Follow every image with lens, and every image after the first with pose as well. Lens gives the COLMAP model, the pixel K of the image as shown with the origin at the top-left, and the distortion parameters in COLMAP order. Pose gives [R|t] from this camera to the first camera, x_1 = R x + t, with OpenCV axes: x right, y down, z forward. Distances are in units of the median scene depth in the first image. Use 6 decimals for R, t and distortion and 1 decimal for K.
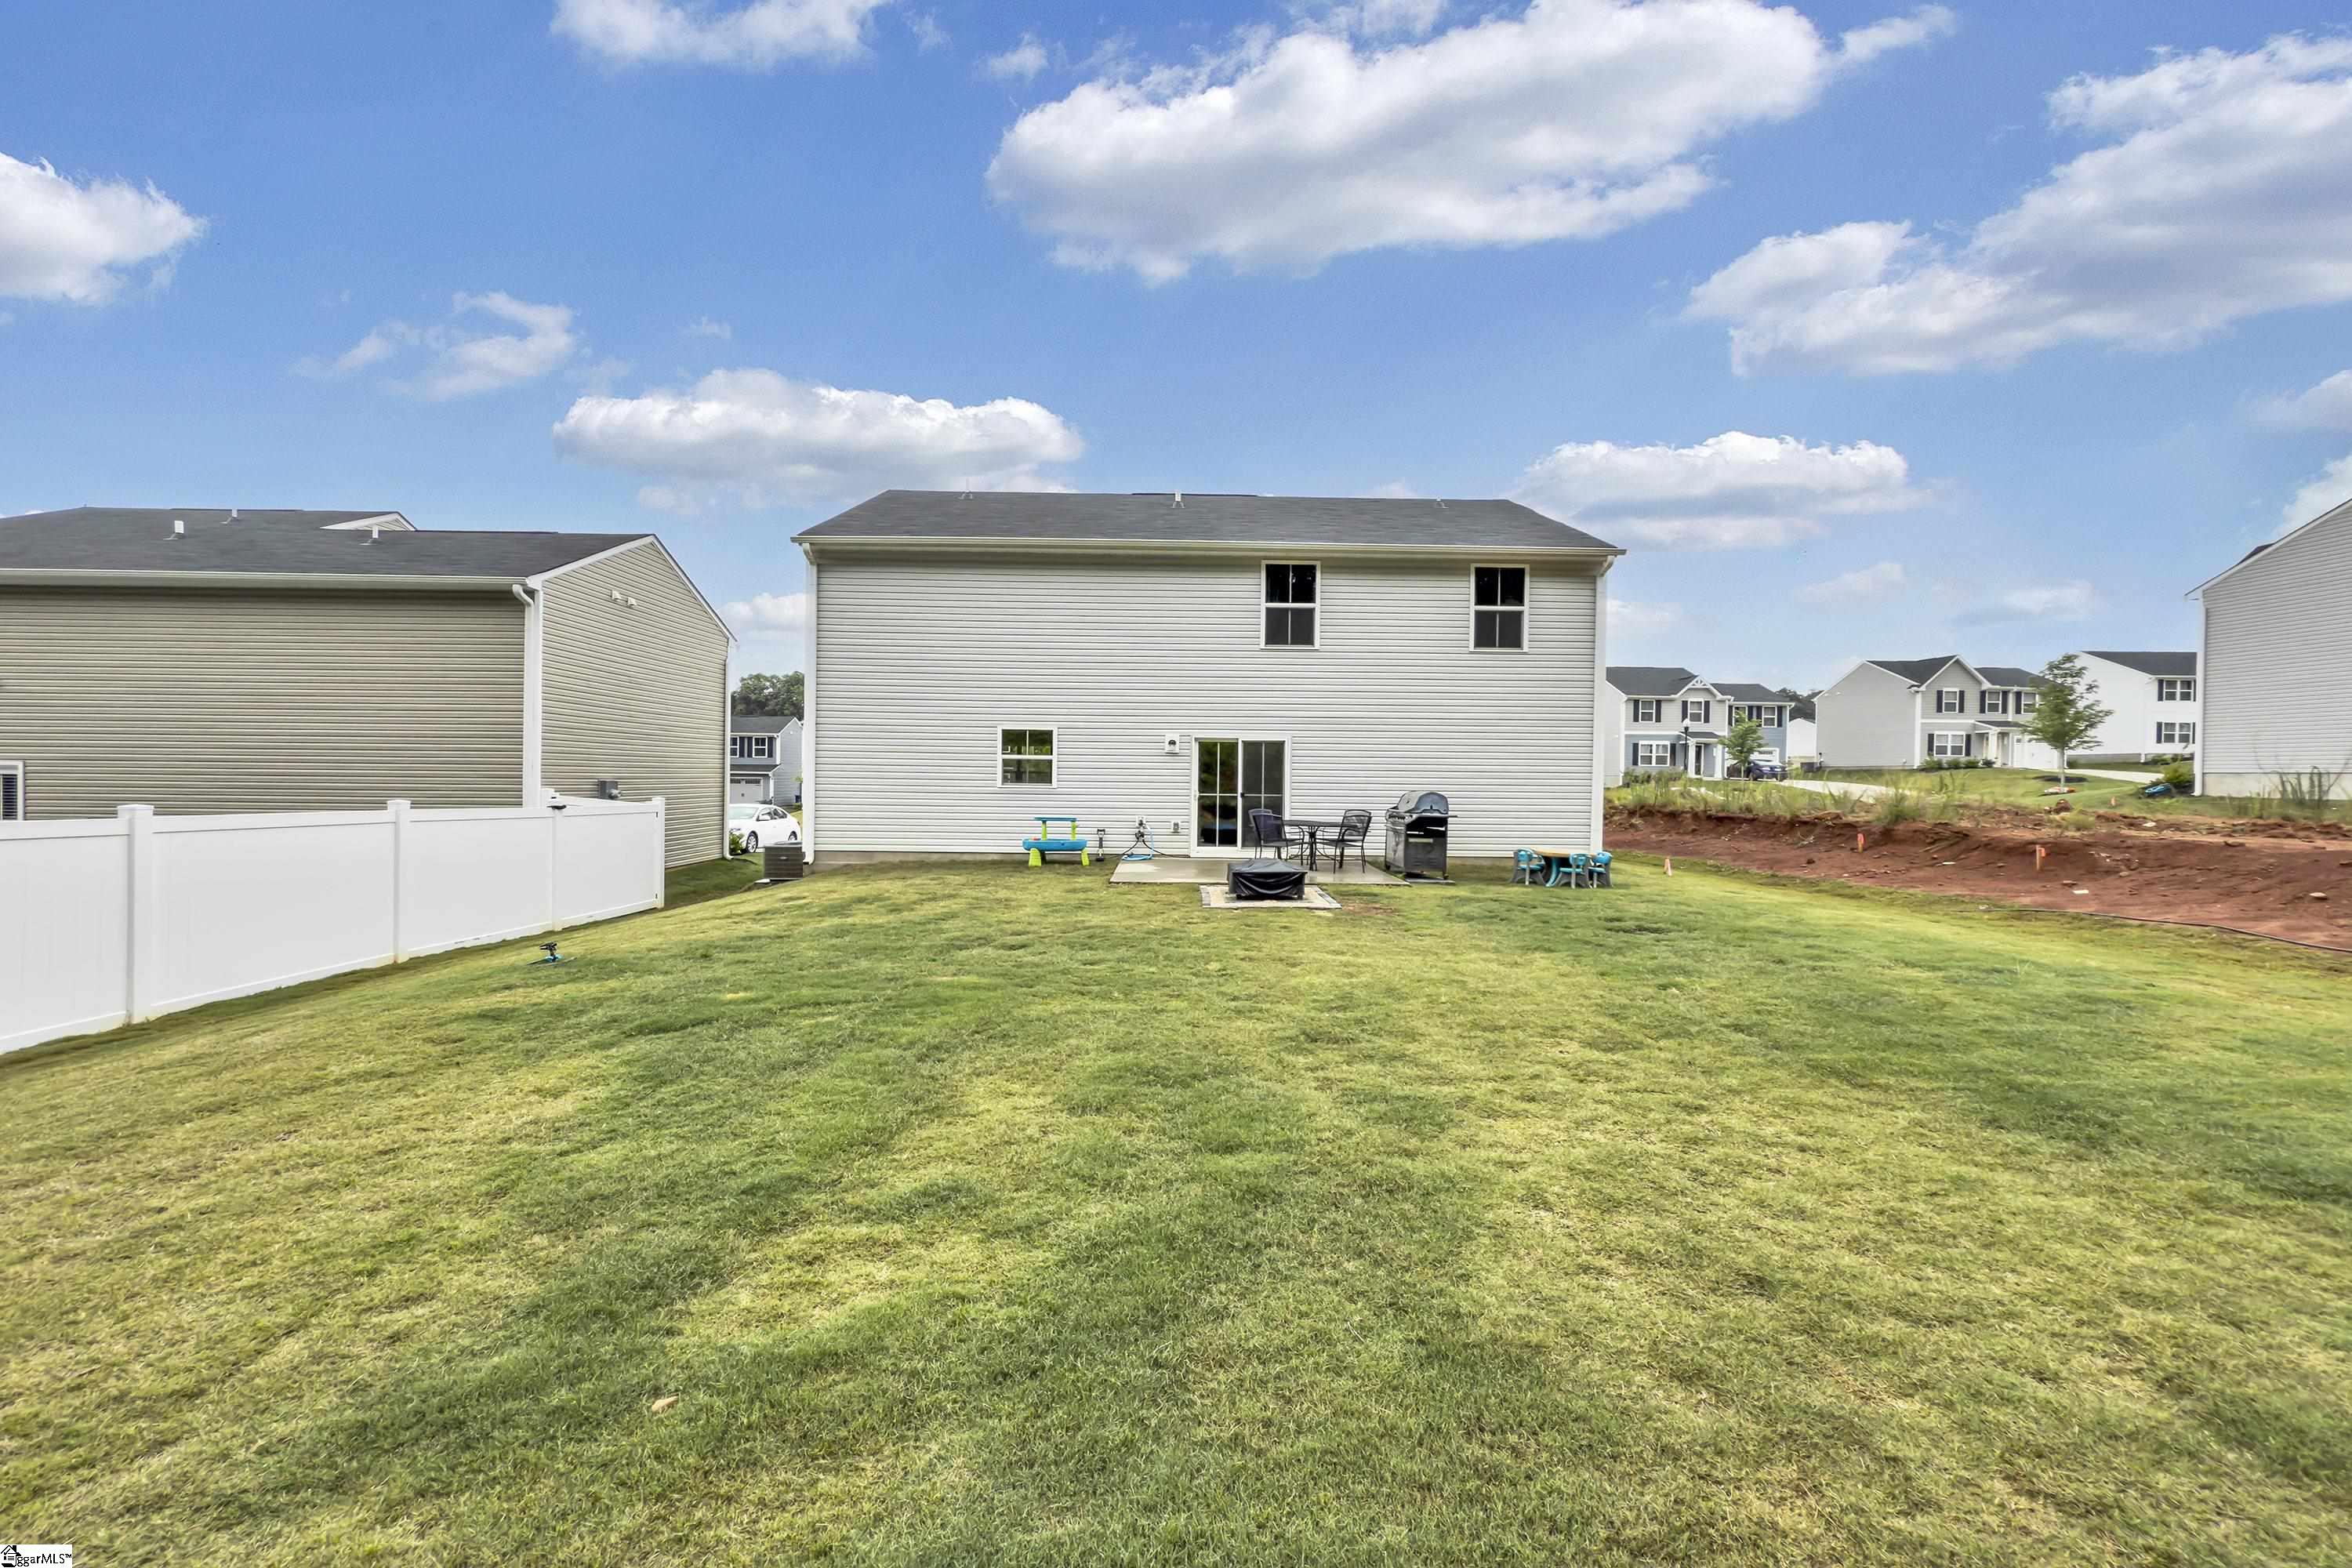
lens RADIAL K [[937.0, 0, 1172.9], [0, 937.0, 789.3], [0, 0, 1]] dist [0.001259, -0.000038]
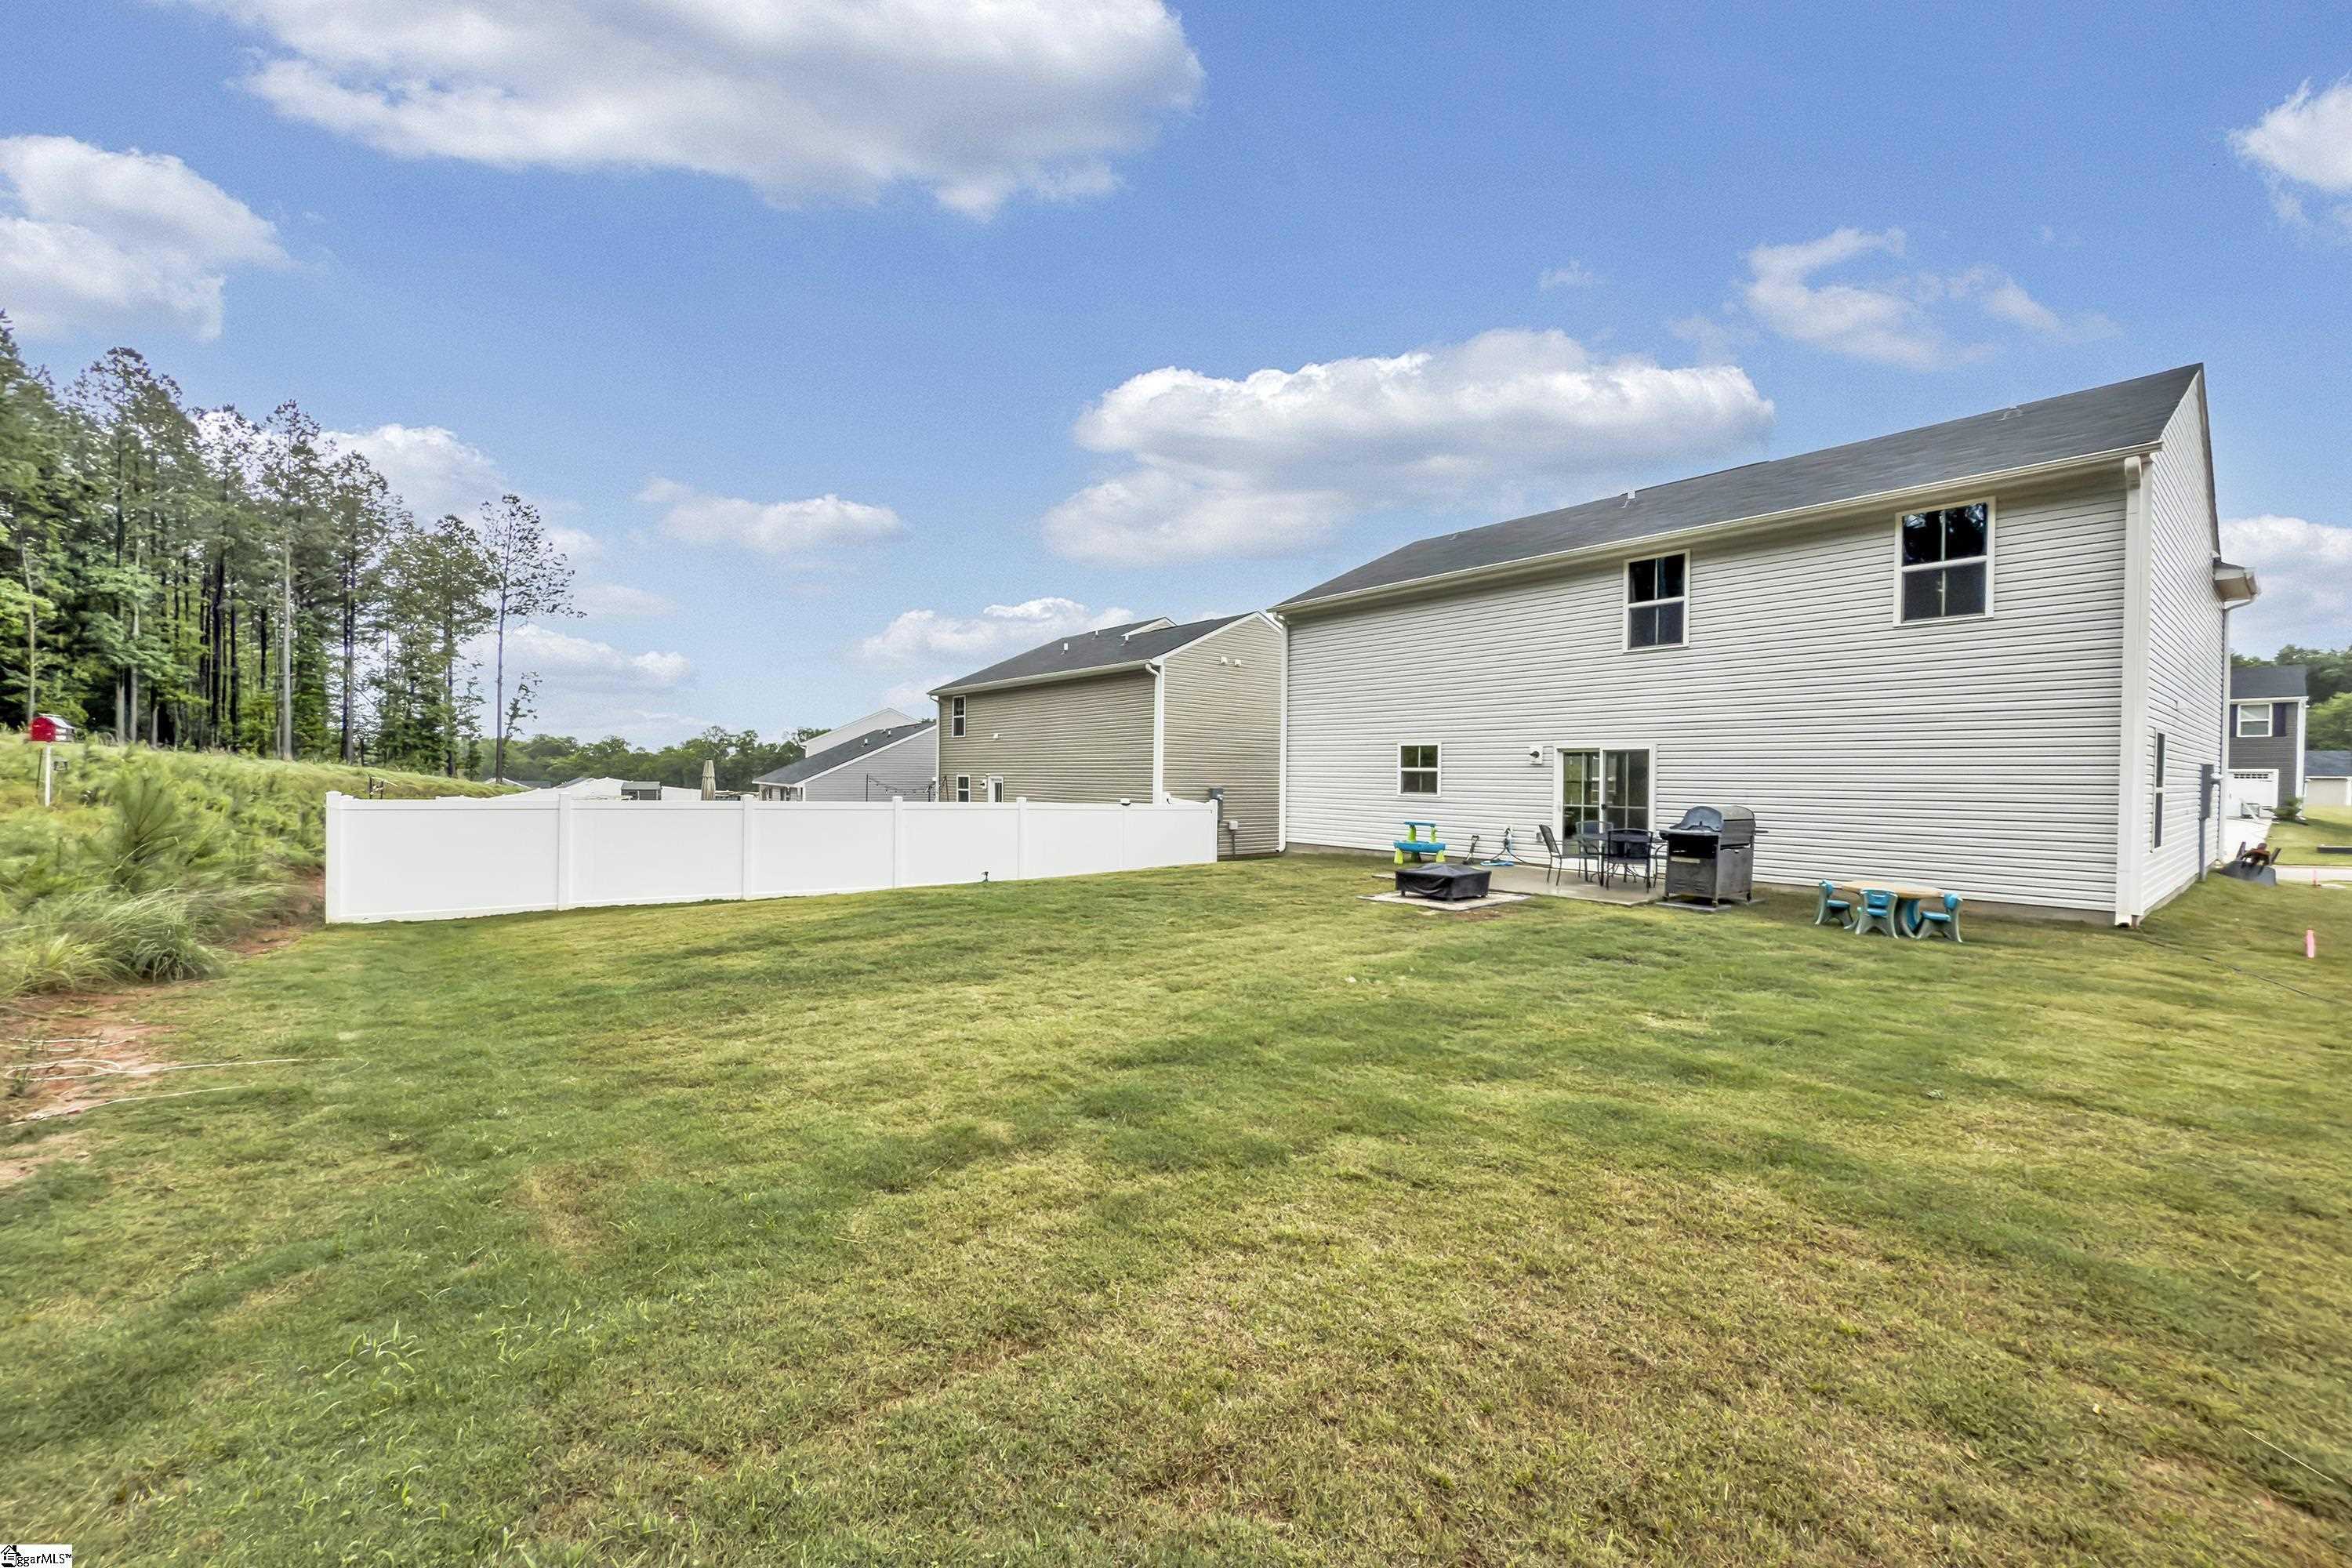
lens RADIAL K [[937.0, 0, 1173.7], [0, 937.0, 783.8], [0, 0, 1]] dist [0.001259, -0.000038]
pose [[0.617994, 0.002024, -0.786180, 0.560060], [-0.014035, 0.999866, -0.008458, -0.002996], [0.786057, 0.016261, 0.617940, 0.056608]]
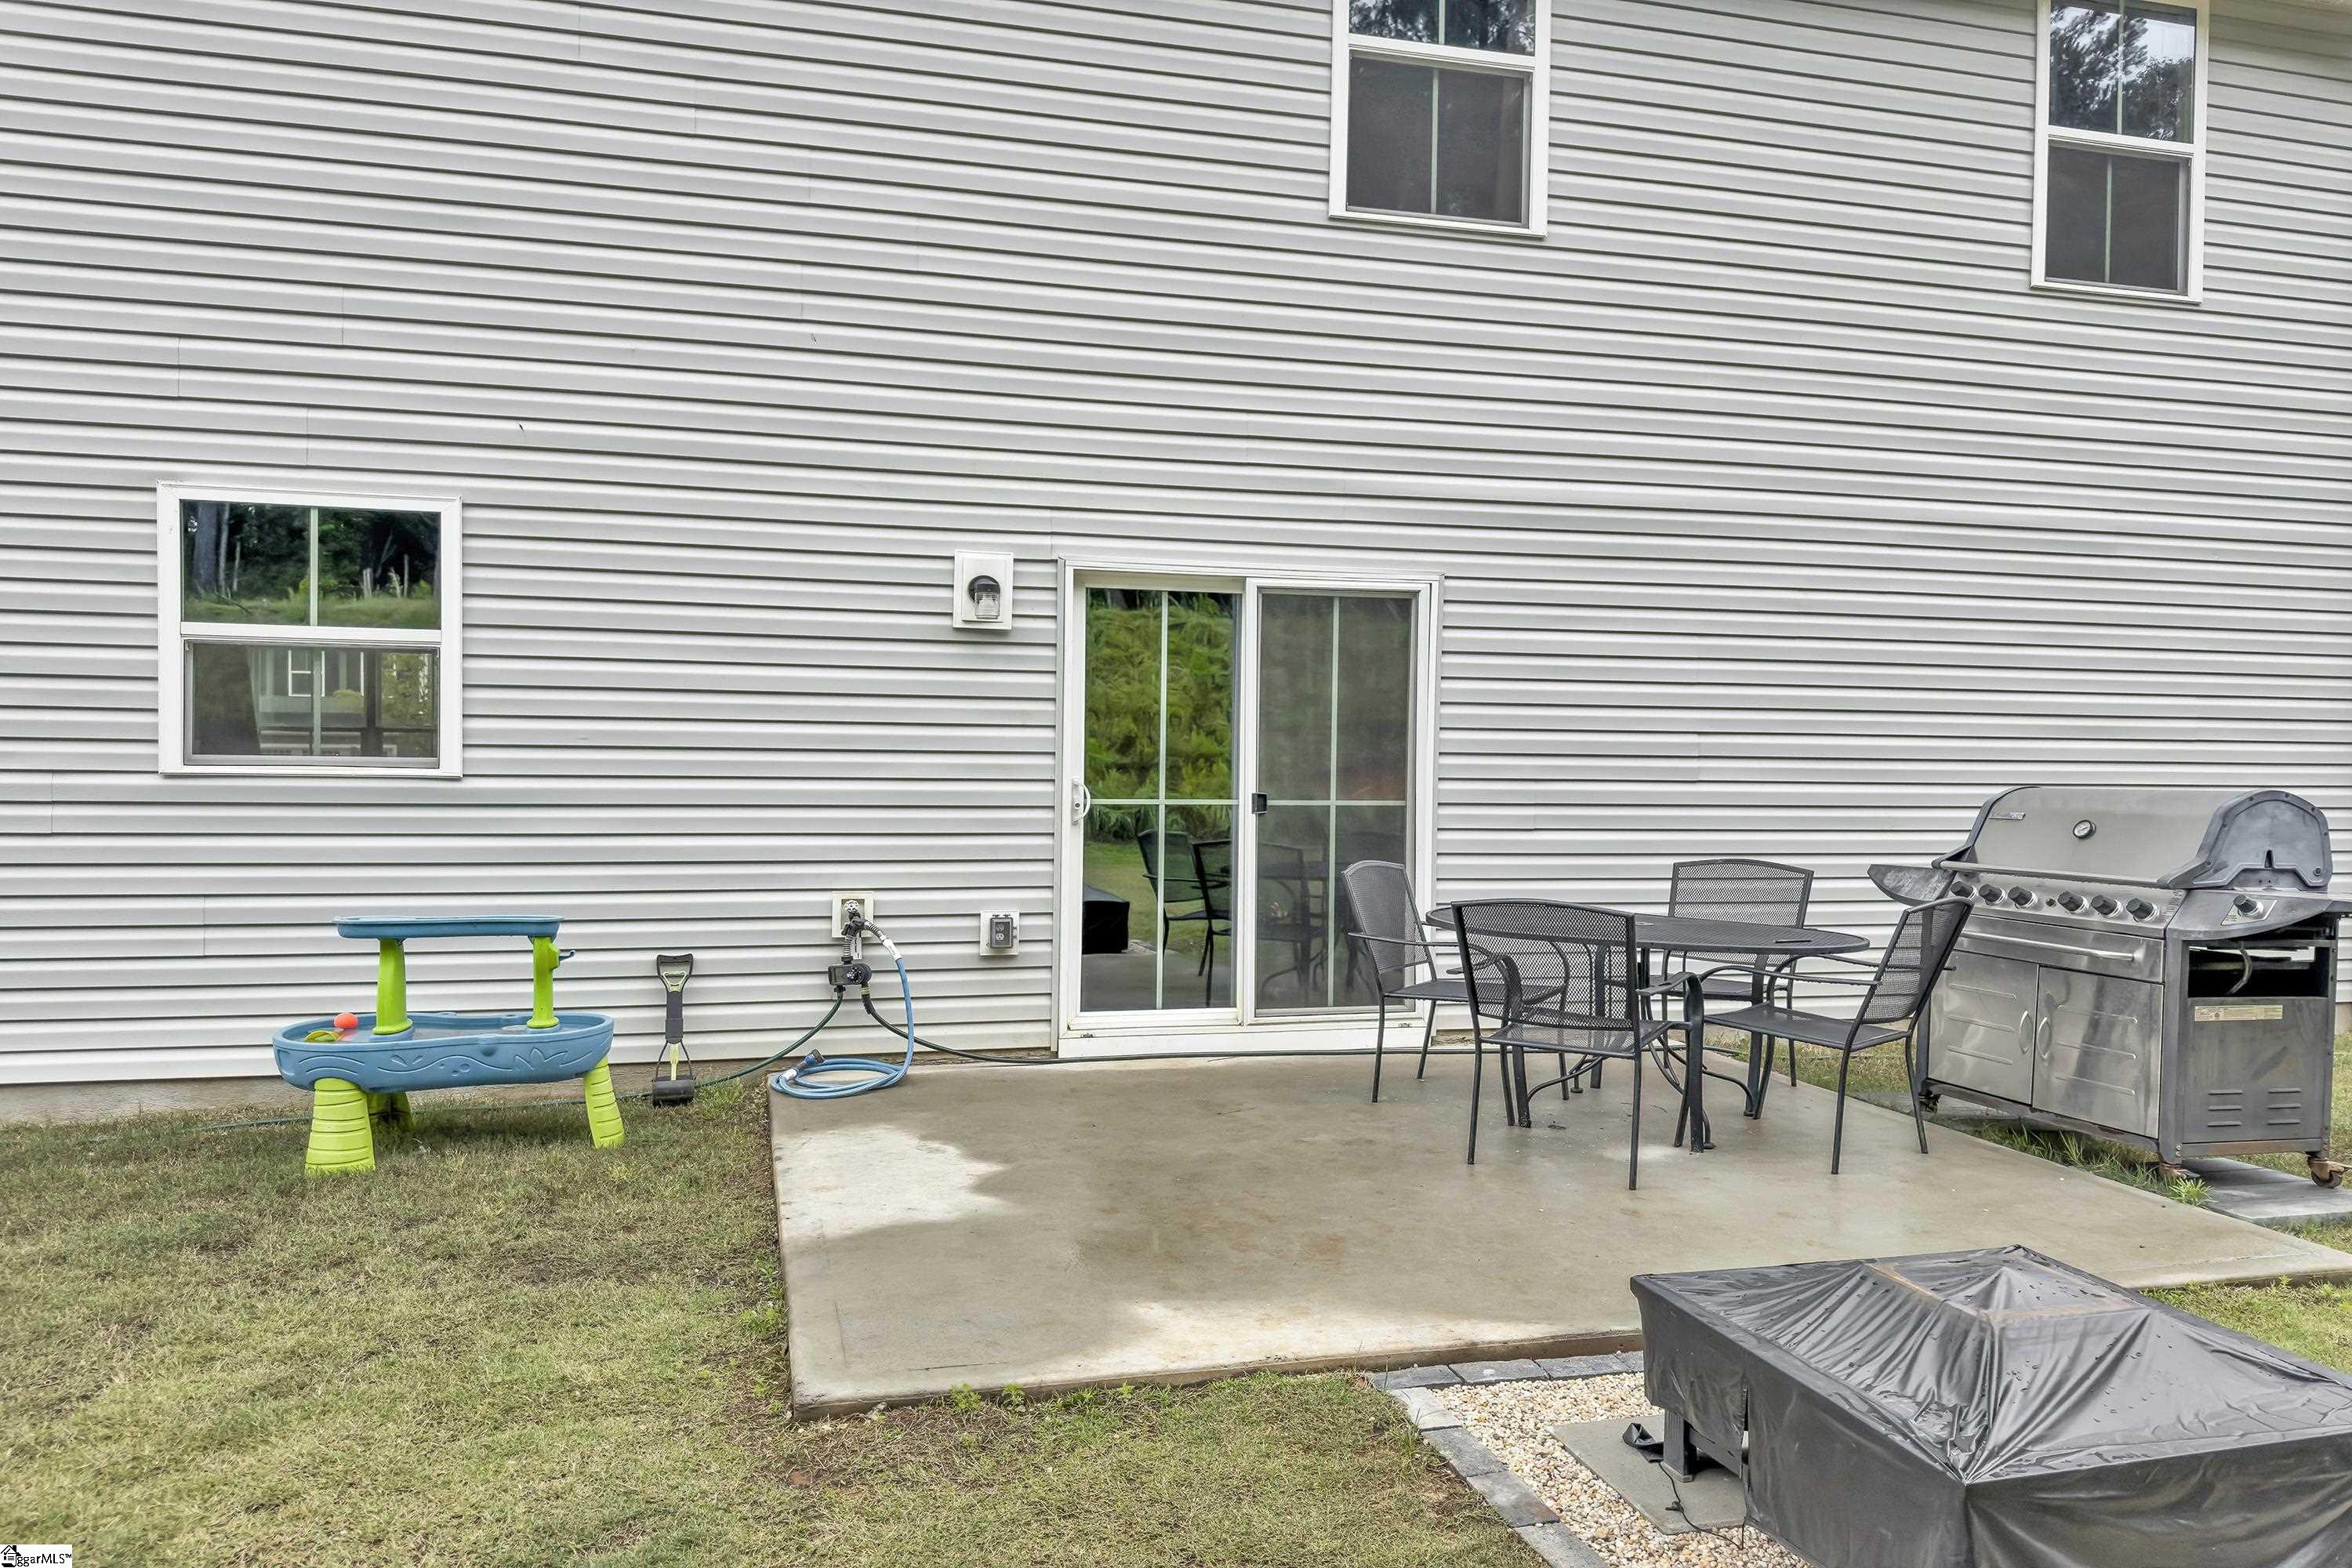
lens RADIAL K [[1639.3, 0, 1170.5], [0, 1639.3, 793.1], [0, 0, 1]] dist [0.023216, -0.001295]
pose [[0.968659, -0.006949, 0.248296, -0.058932], [0.003955, 0.999913, 0.012553, -0.001942], [-0.248362, -0.011177, 0.968603, 0.579978]]
